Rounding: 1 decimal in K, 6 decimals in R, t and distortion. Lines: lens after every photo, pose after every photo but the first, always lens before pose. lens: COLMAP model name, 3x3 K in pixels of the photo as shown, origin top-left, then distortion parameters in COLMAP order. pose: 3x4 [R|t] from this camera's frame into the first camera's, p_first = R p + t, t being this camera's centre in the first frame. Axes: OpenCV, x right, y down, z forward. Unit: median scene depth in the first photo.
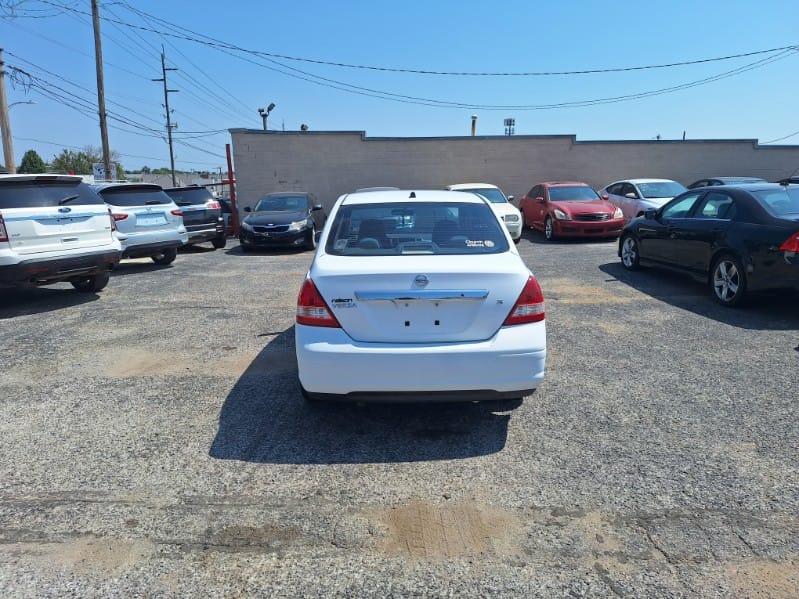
lens RADIAL K [[556.5, 0, 400.0], [0, 556.5, 298.5], [0, 0, 1]] dist [0.051073, -0.053945]
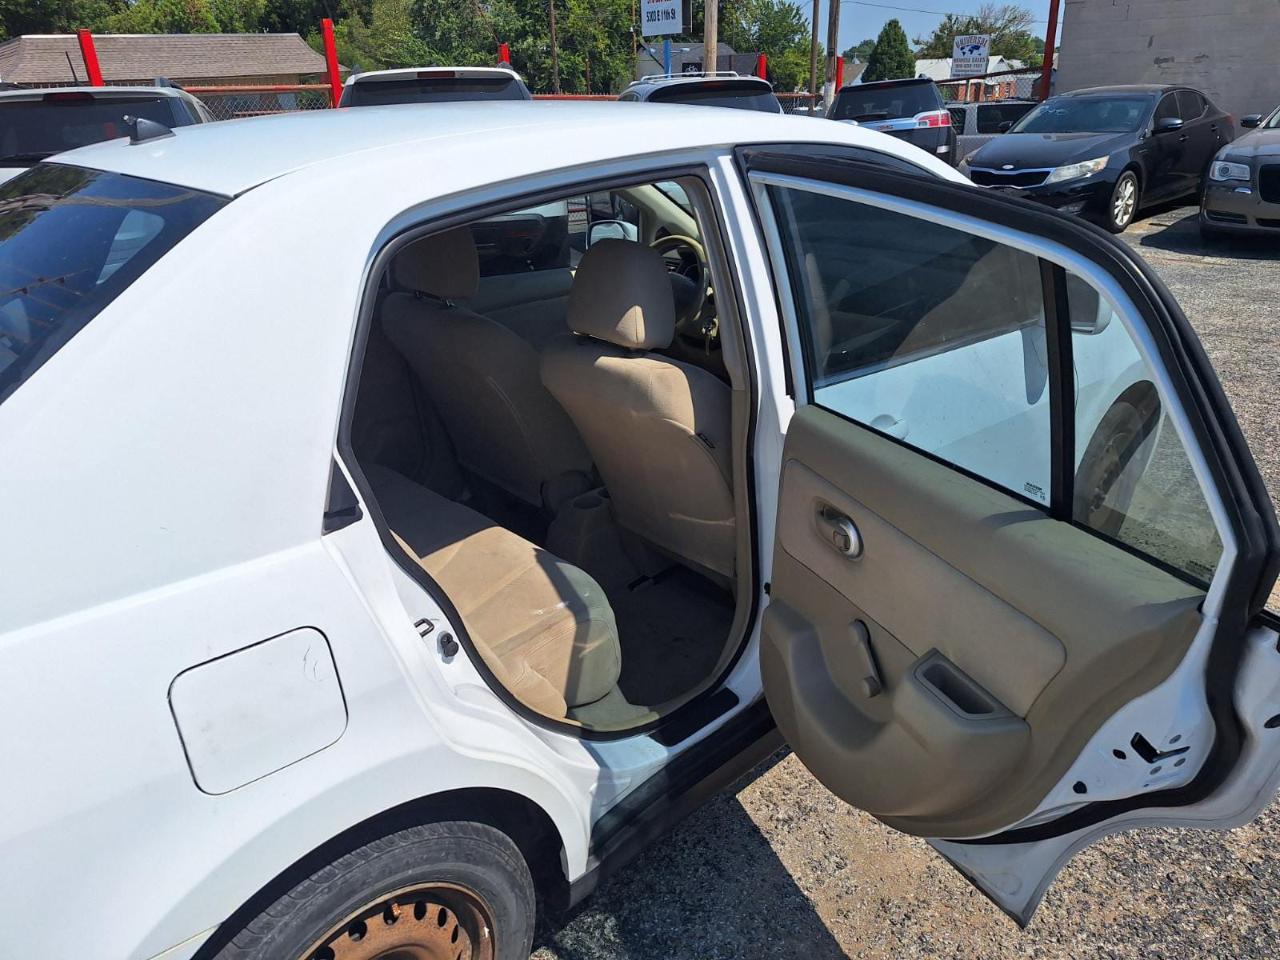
lens RADIAL K [[891.4, 0, 632.7], [0, 891.4, 477.8], [0, 0, 1]] dist [0.051073, -0.053945]
pose [[0.658911, 0.288411, -0.694734, 0.141405], [-0.126631, 0.952926, 0.275495, -0.056489], [0.741485, -0.093552, 0.664415, 0.276594]]
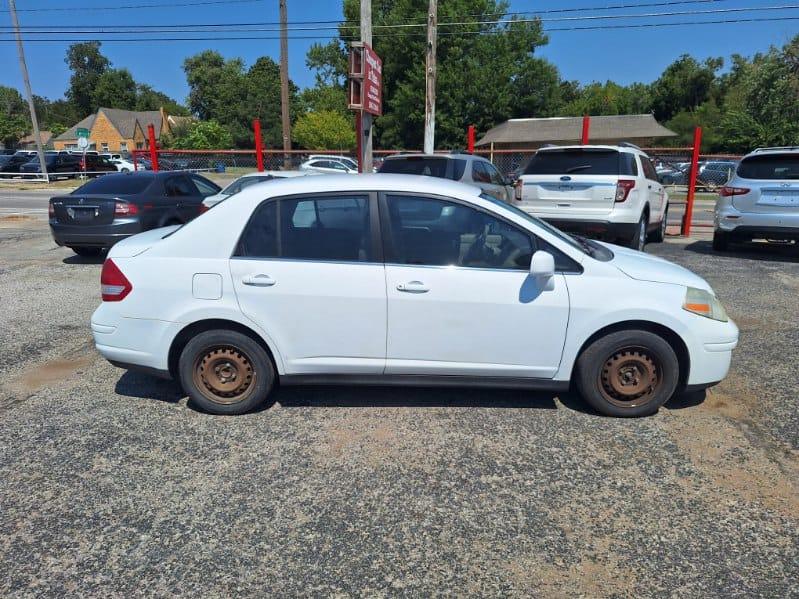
lens RADIAL K [[556.5, 0, 398.2], [0, 556.5, 302.5], [0, 0, 1]] dist [0.051073, -0.053945]
pose [[-0.057066, 0.268276, -0.961650, 0.319521], [-0.192429, 0.942203, 0.274270, -0.091582], [0.979650, 0.200701, -0.002143, 0.396153]]
